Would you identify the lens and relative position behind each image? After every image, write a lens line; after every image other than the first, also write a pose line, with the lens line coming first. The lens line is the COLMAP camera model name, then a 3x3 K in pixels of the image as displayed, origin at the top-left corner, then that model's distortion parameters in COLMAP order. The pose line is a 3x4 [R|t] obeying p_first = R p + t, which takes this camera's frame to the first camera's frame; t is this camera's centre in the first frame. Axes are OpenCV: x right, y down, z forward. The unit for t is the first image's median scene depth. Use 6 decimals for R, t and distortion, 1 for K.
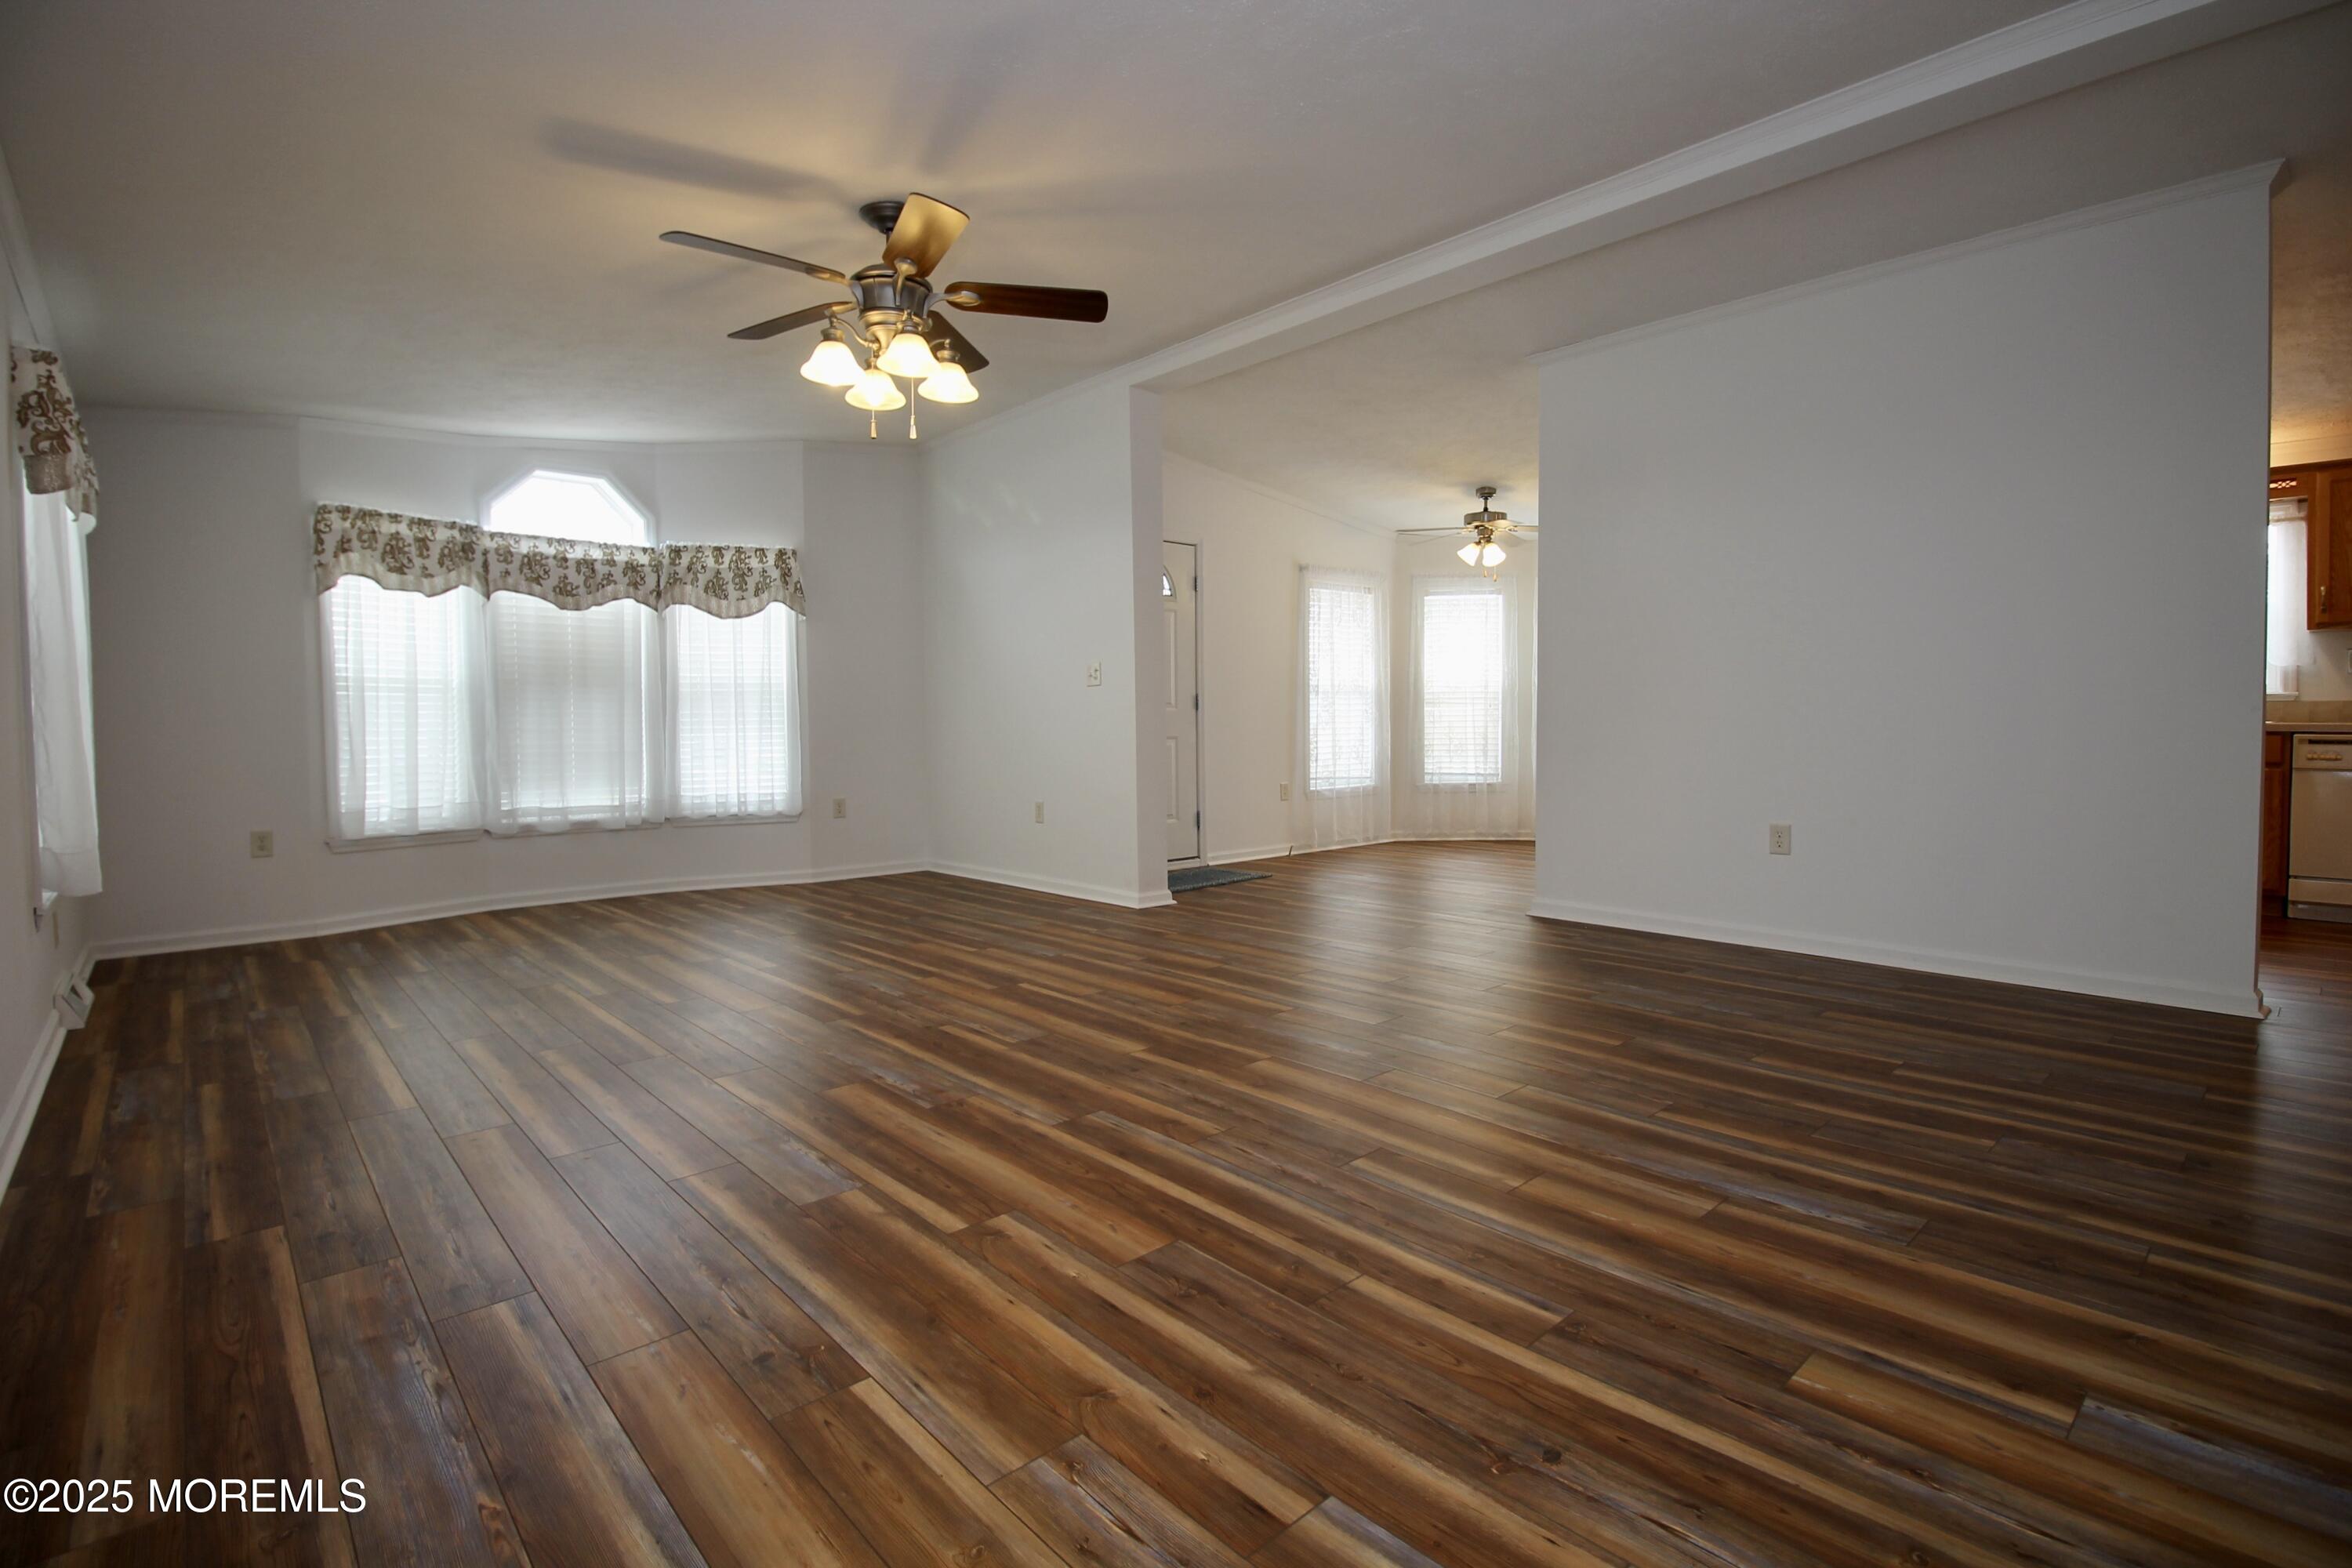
lens RADIAL K [[1096.7, 0, 1174.7], [0, 1096.7, 748.7], [0, 0, 1]] dist [0.024721, 0.000158]
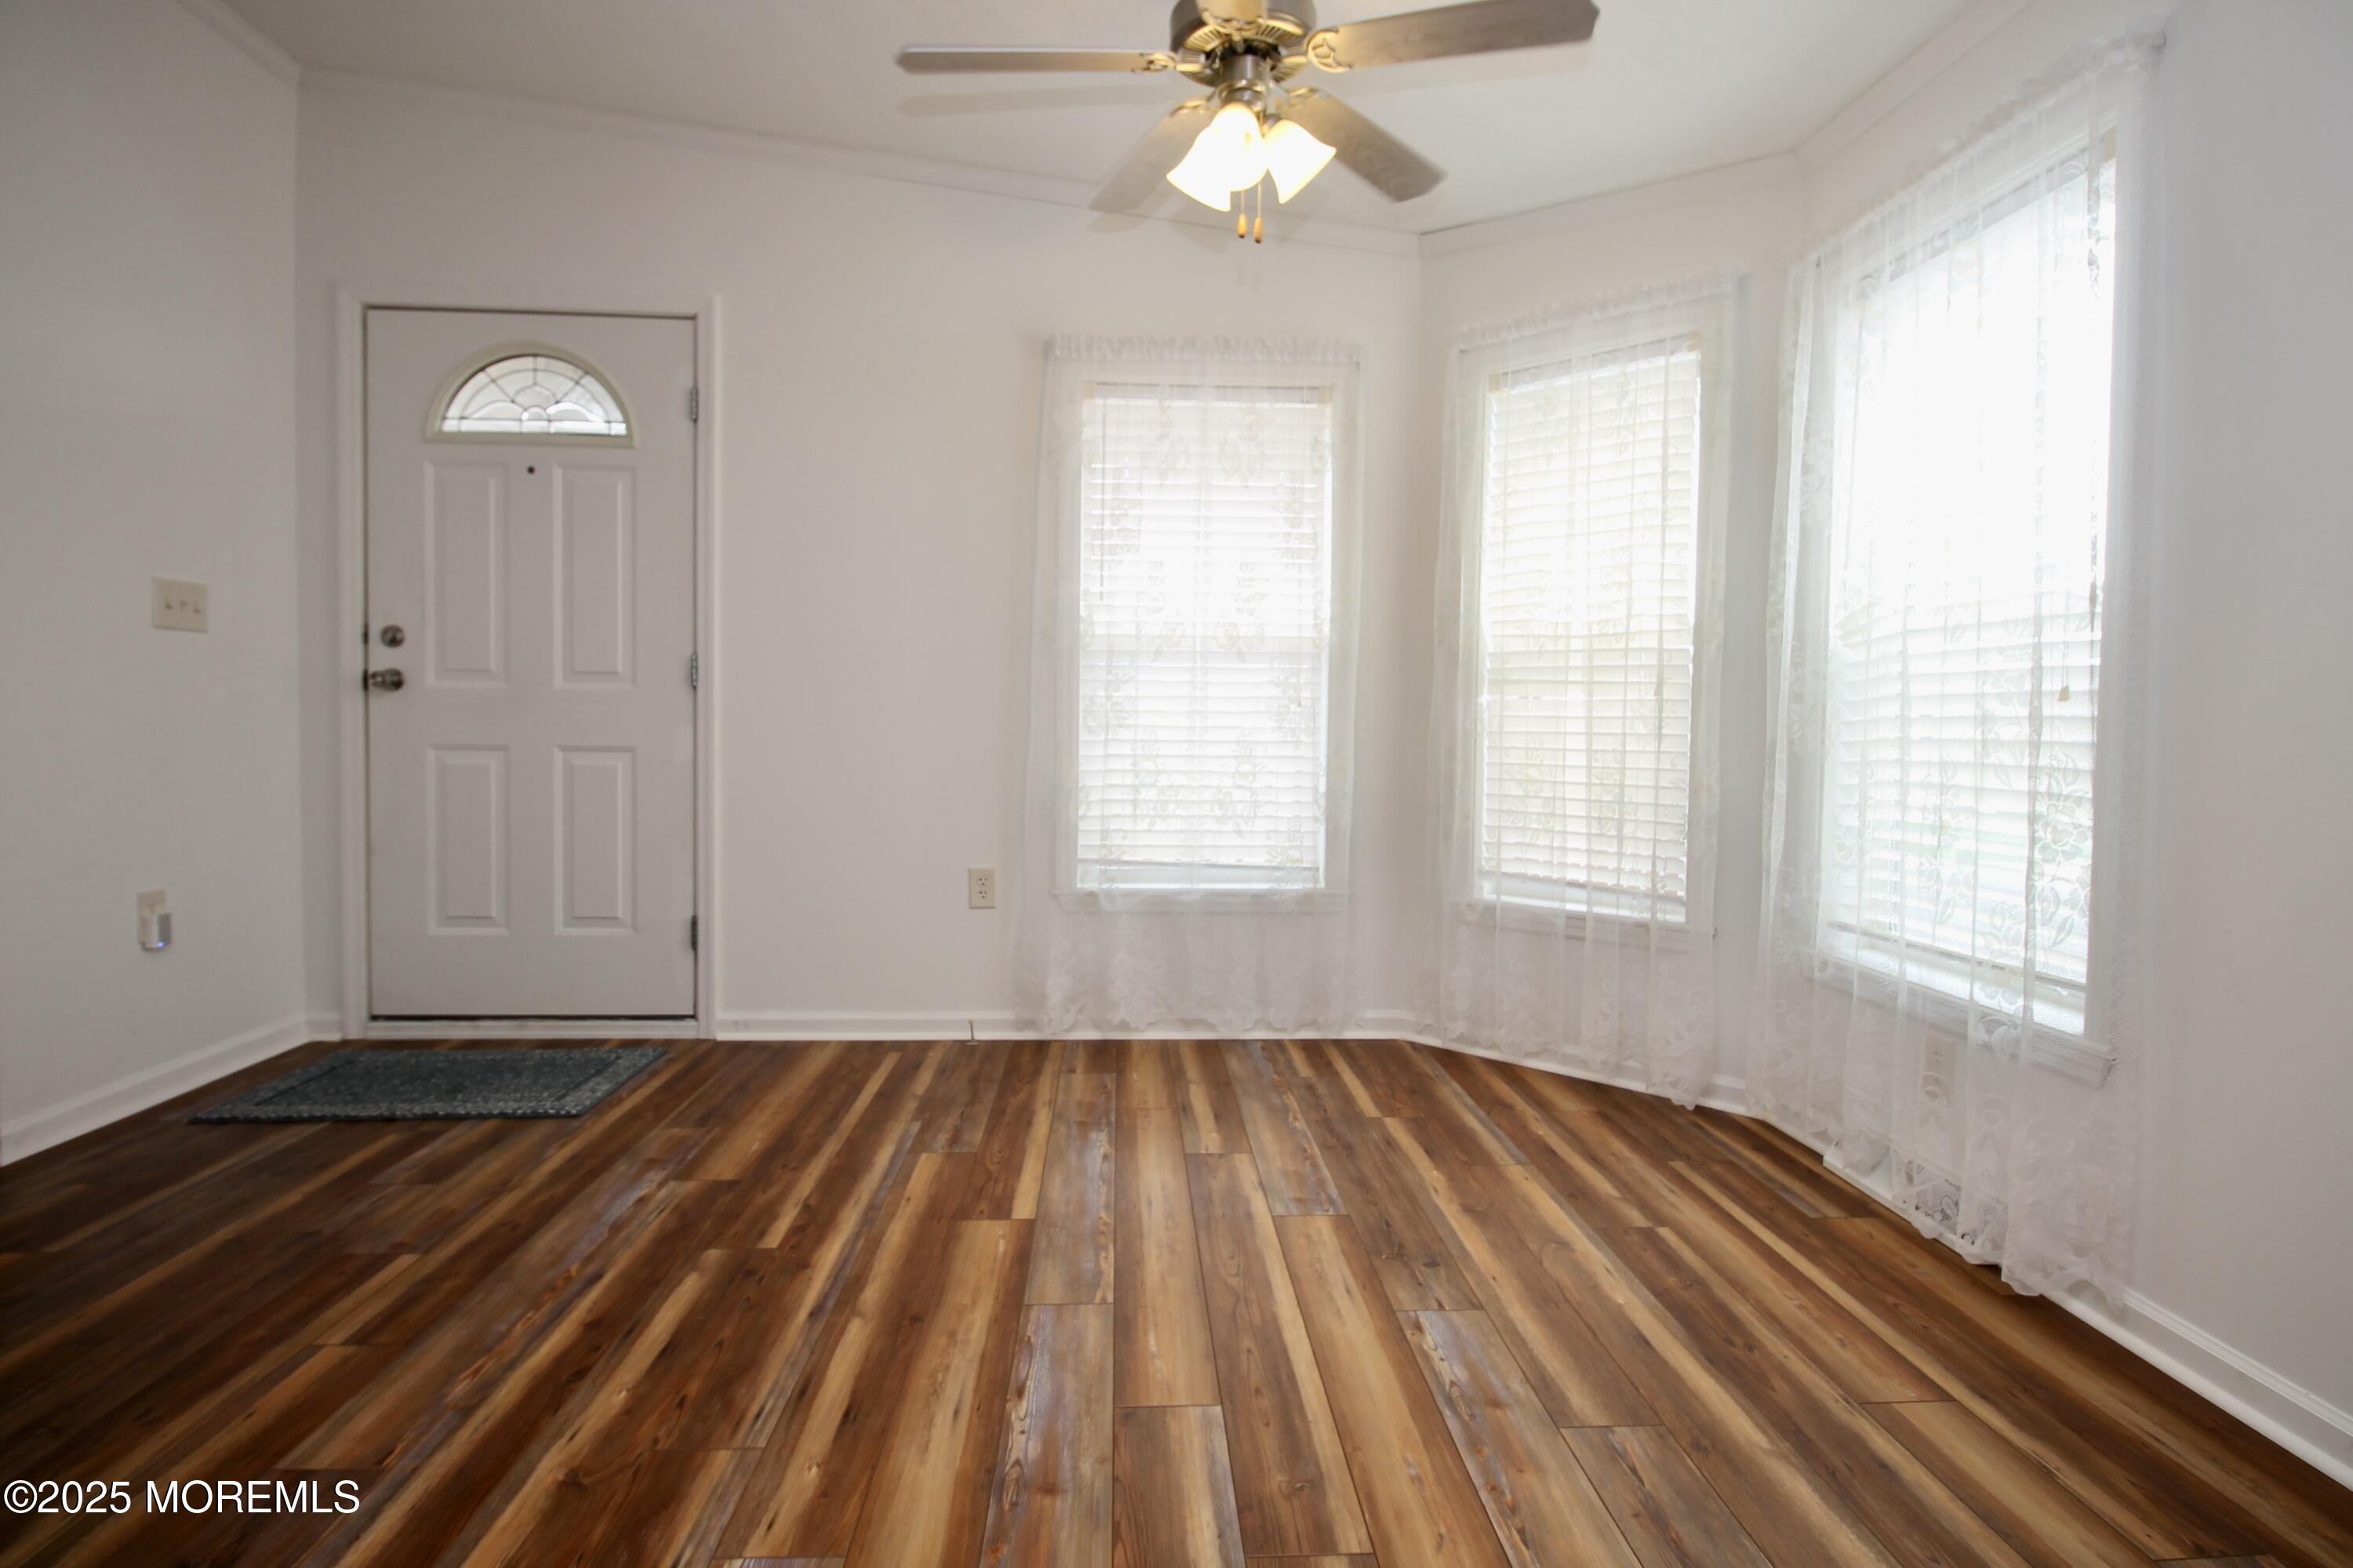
lens RADIAL K [[1097.2, 0, 1175.2], [0, 1097.2, 748.7], [0, 0, 1]] dist [0.024721, 0.000158]
pose [[0.772987, 0.033420, -0.633540, 0.407374], [-0.034427, 0.999350, 0.010712, -0.020196], [0.633487, 0.013531, 0.773635, 0.686304]]
